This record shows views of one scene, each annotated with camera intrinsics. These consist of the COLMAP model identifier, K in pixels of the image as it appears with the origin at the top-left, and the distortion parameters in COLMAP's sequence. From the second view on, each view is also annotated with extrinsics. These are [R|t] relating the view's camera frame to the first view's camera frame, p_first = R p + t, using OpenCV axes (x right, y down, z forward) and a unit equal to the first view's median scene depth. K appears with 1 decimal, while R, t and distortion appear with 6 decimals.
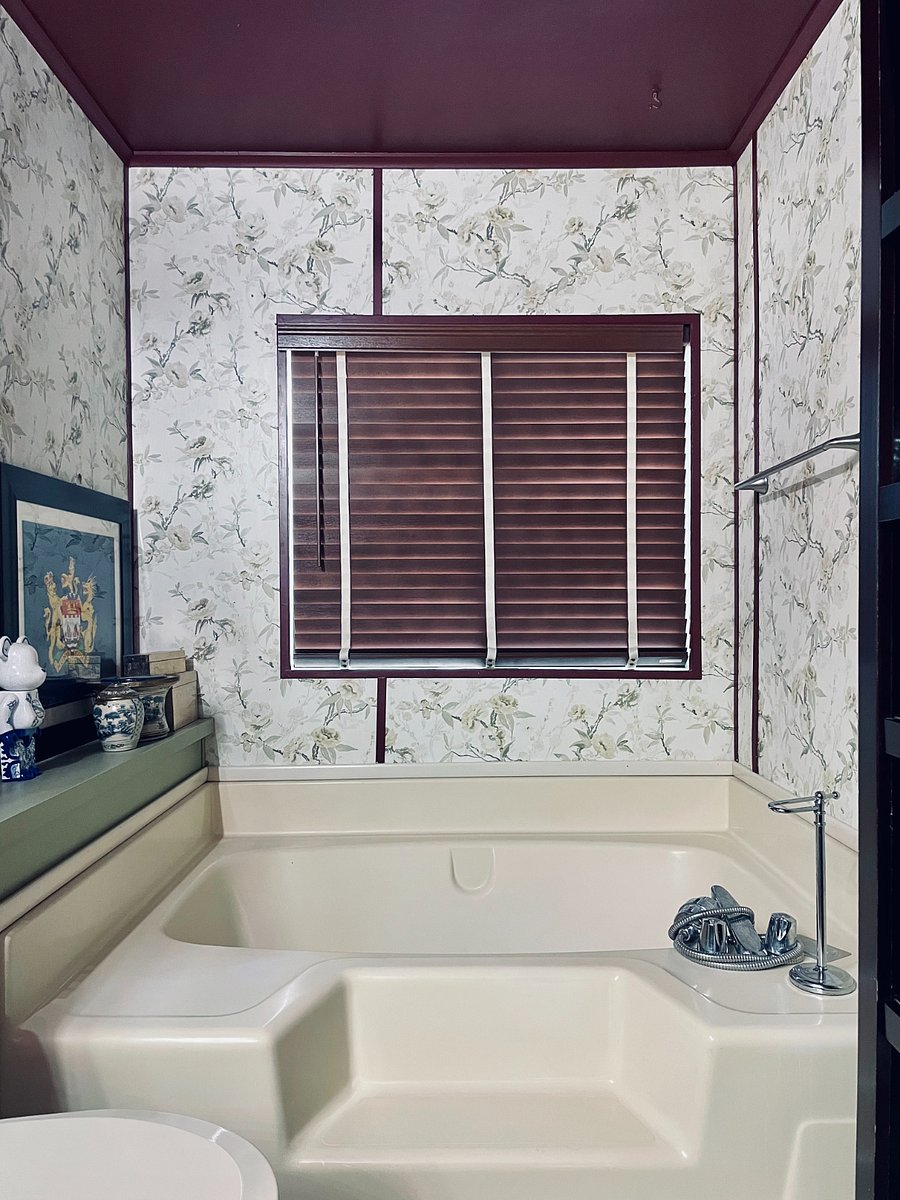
lens RADIAL K [[893.1, 0, 450.0], [0, 893.1, 600.0], [0, 0, 1]] dist [0.071704, -0.094720]
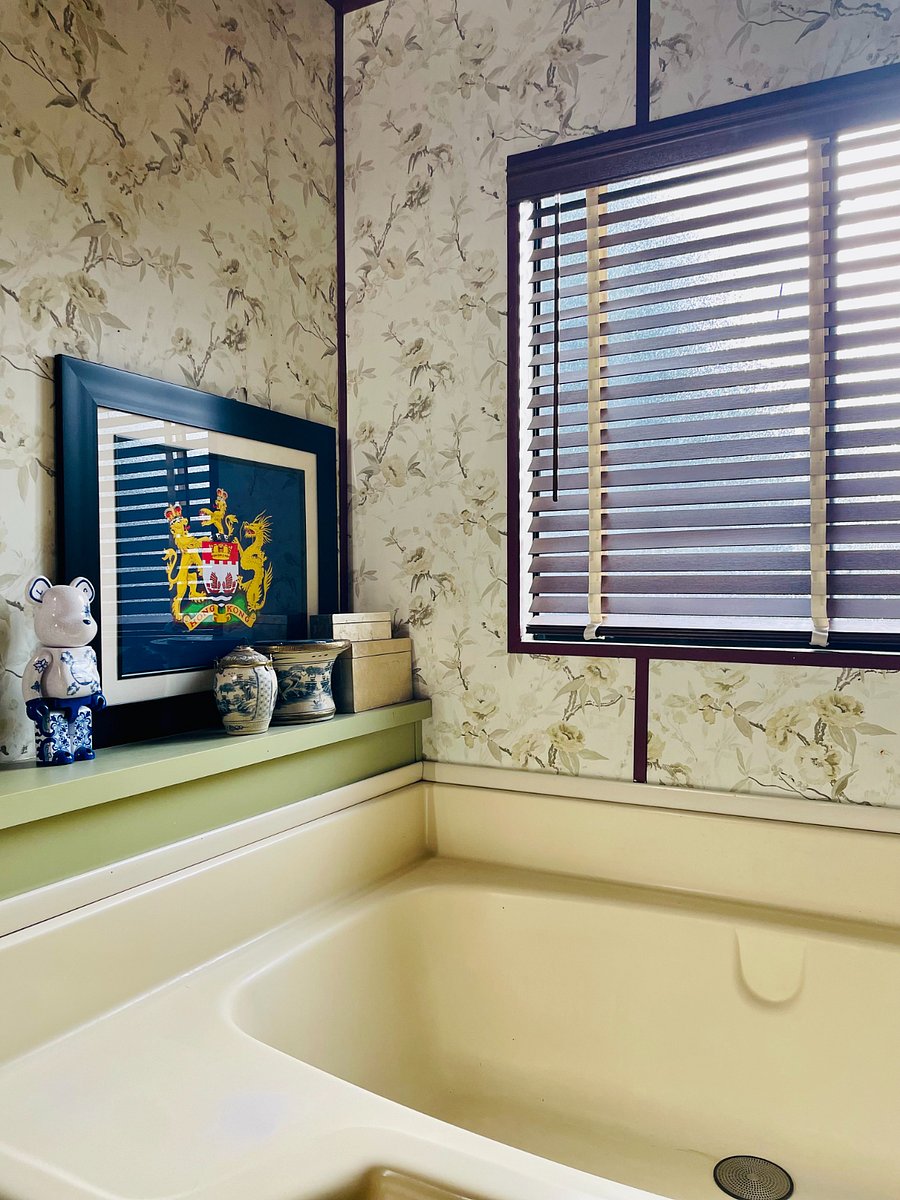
lens RADIAL K [[893.1, 0, 450.0], [0, 893.1, 600.0], [0, 0, 1]] dist [0.071704, -0.094720]
pose [[0.881151, 0.012662, -0.472665, 0.118251], [-0.004255, 0.999813, 0.018851, 0.029770], [0.472816, -0.014599, 0.881040, 0.324681]]
